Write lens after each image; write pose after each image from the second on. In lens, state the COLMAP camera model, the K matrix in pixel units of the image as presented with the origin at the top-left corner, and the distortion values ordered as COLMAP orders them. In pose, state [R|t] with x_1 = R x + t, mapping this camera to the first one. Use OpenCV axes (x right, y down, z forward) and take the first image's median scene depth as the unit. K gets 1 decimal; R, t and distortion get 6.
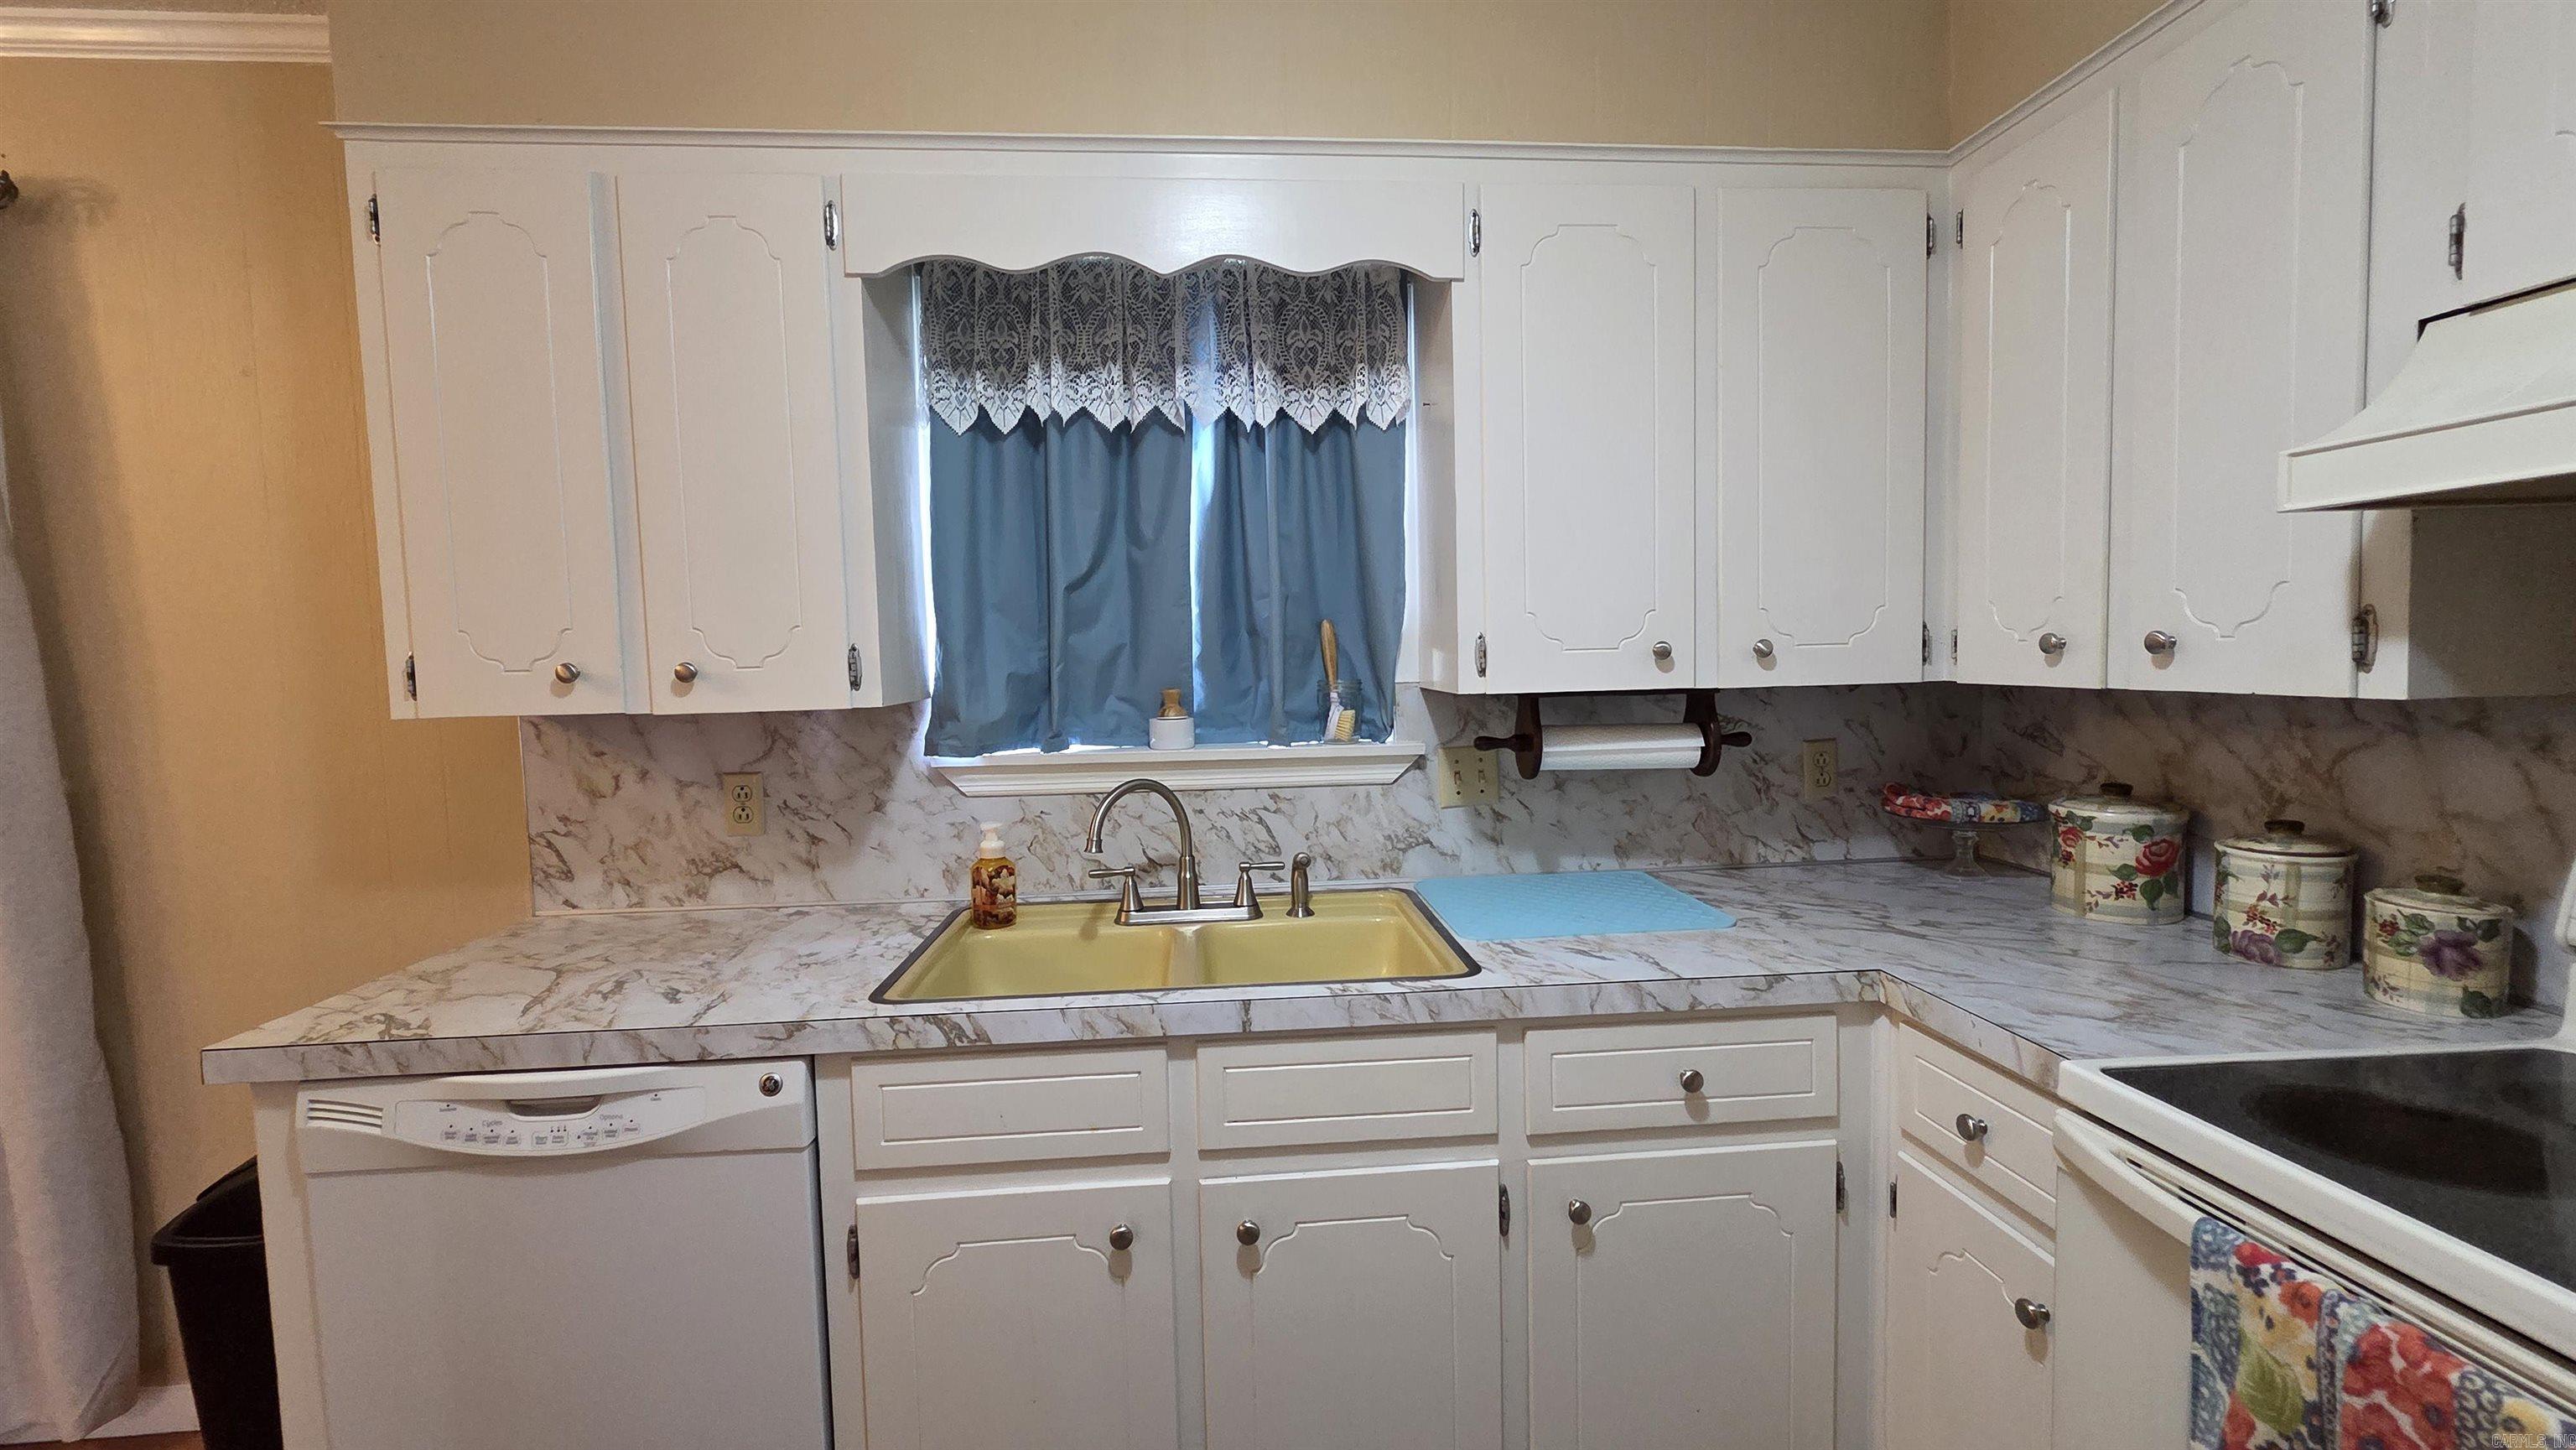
lens RADIAL K [[1053.0, 0, 1300.1], [0, 1053.0, 707.9], [0, 0, 1]] dist [0.002306, -0.000028]
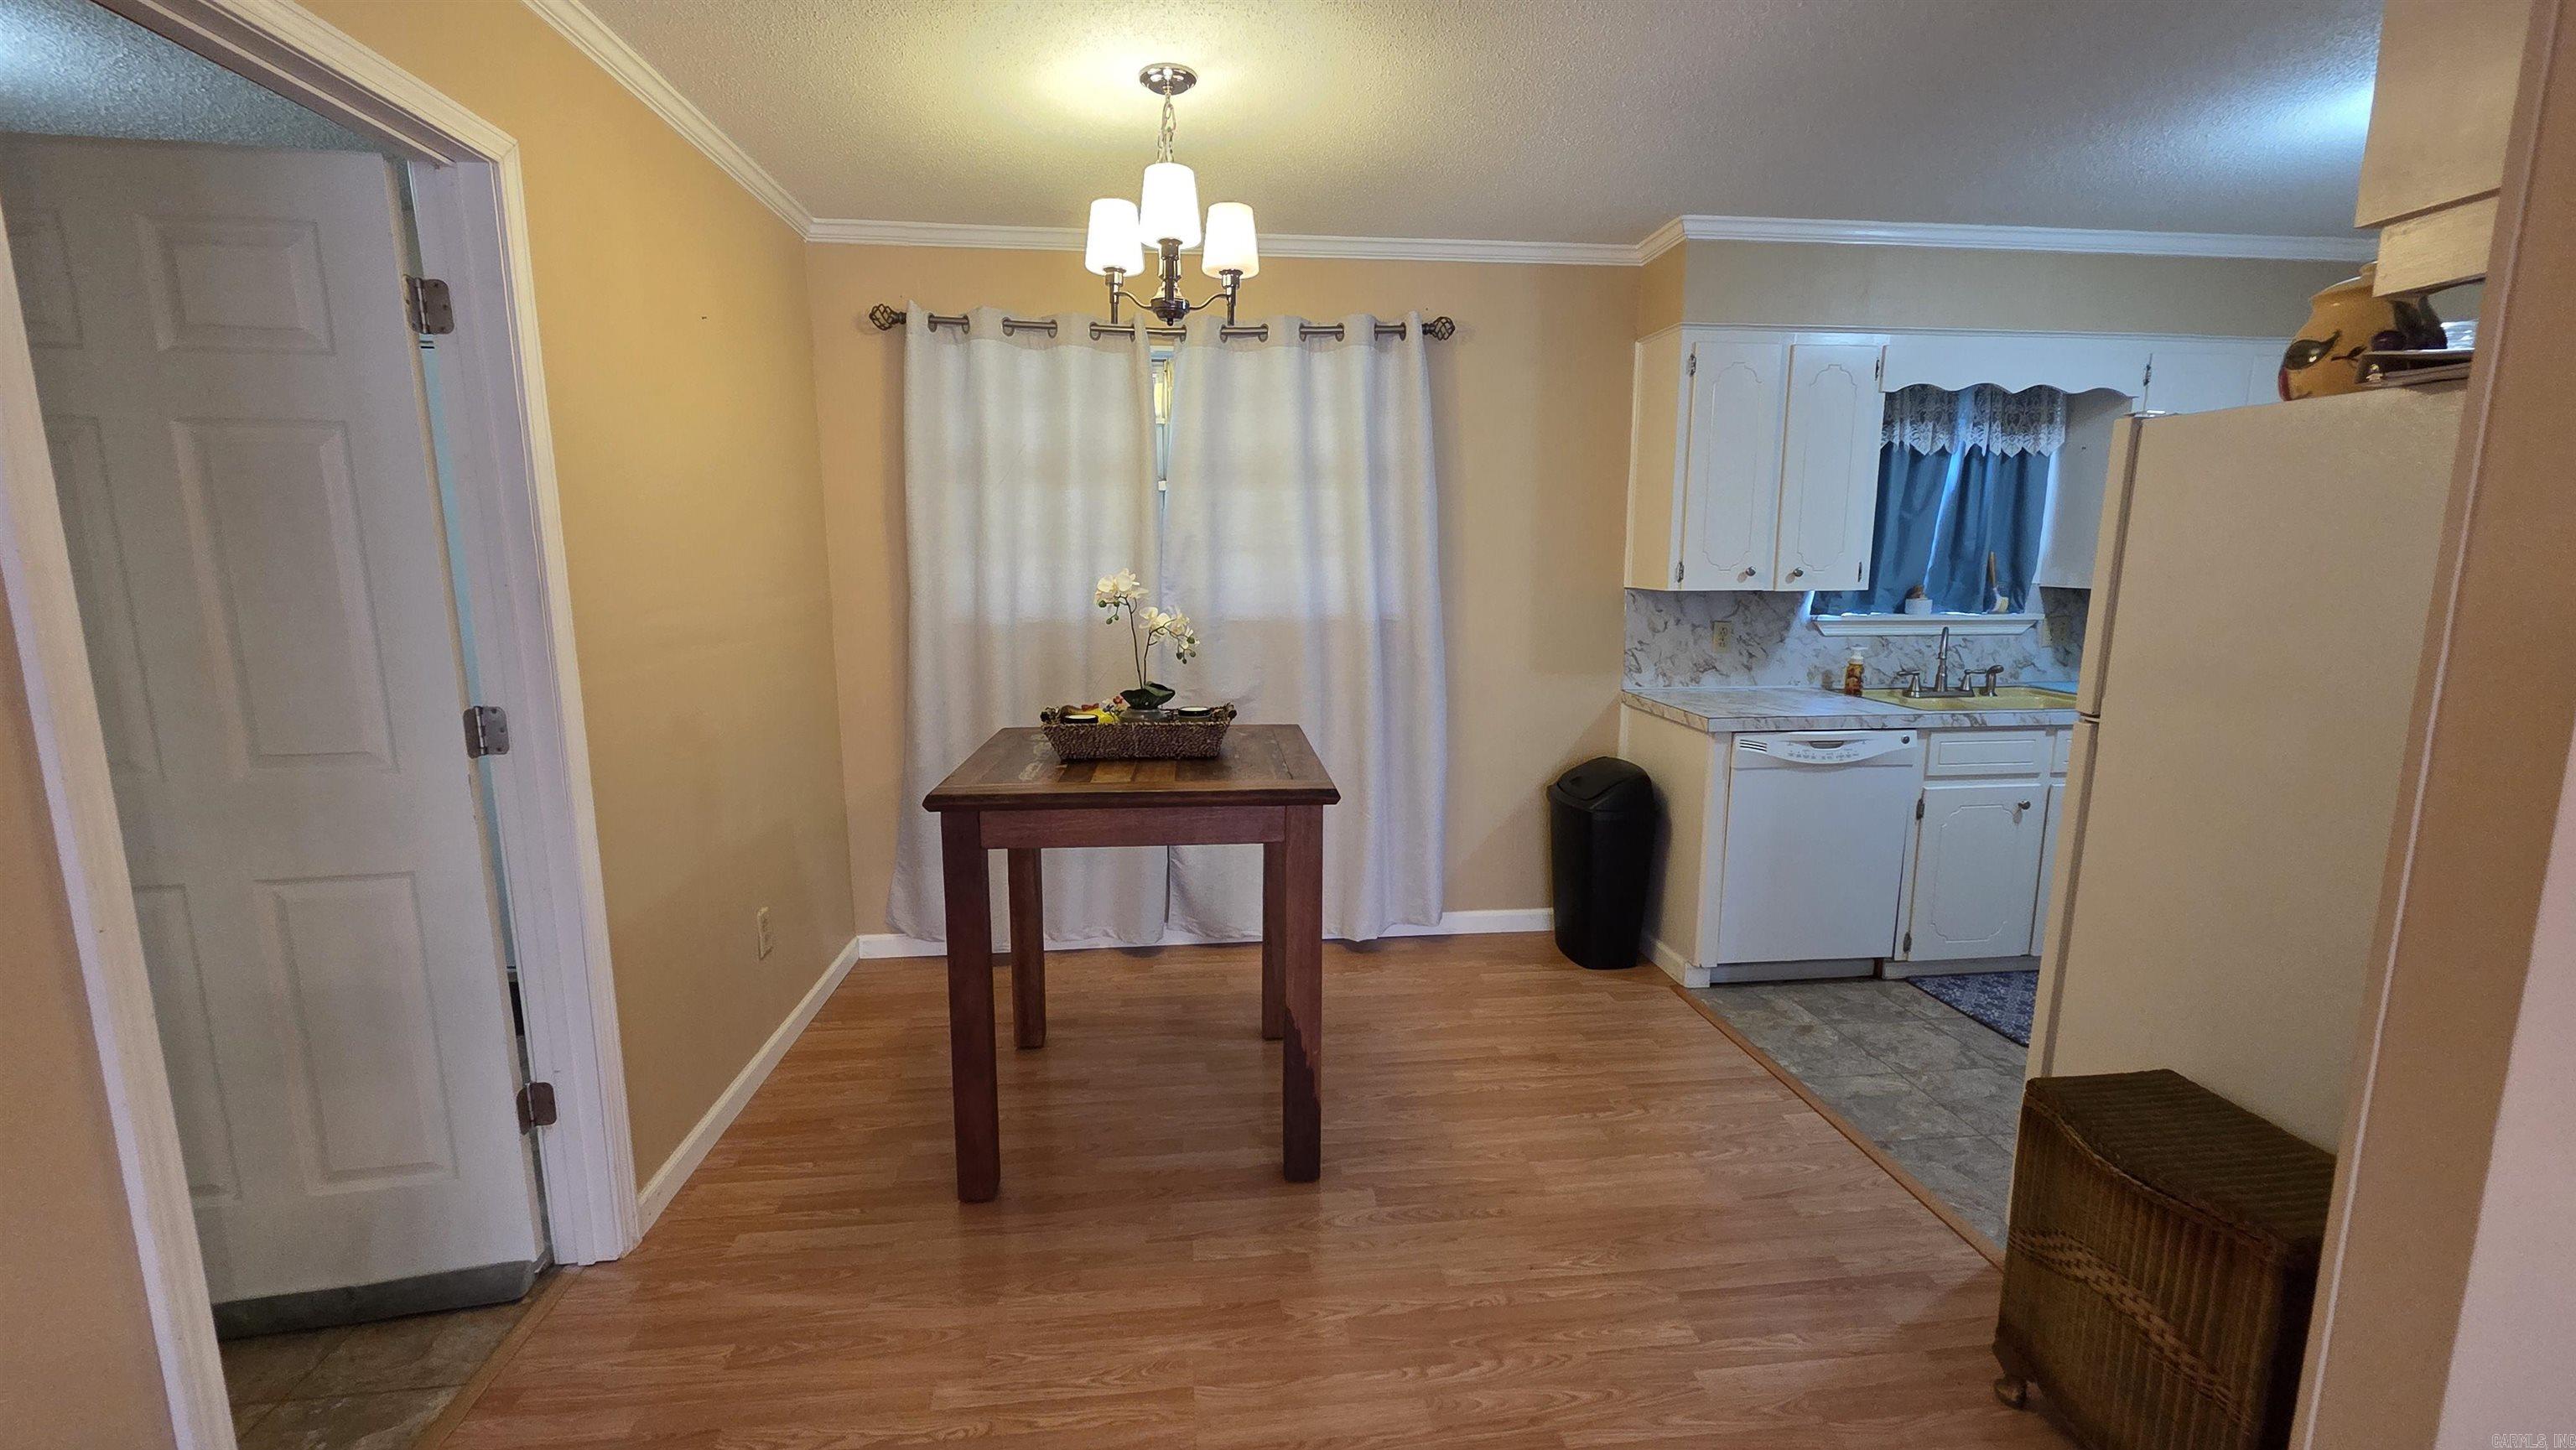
lens RADIAL K [[1053.0, 0, 1300.1], [0, 1053.0, 707.9], [0, 0, 1]] dist [0.002306, -0.000028]
pose [[0.999298, 0.017534, 0.033119, -1.416831], [-0.020660, 0.995117, 0.096515, 0.048436], [-0.031265, -0.097131, 0.994780, -1.012353]]
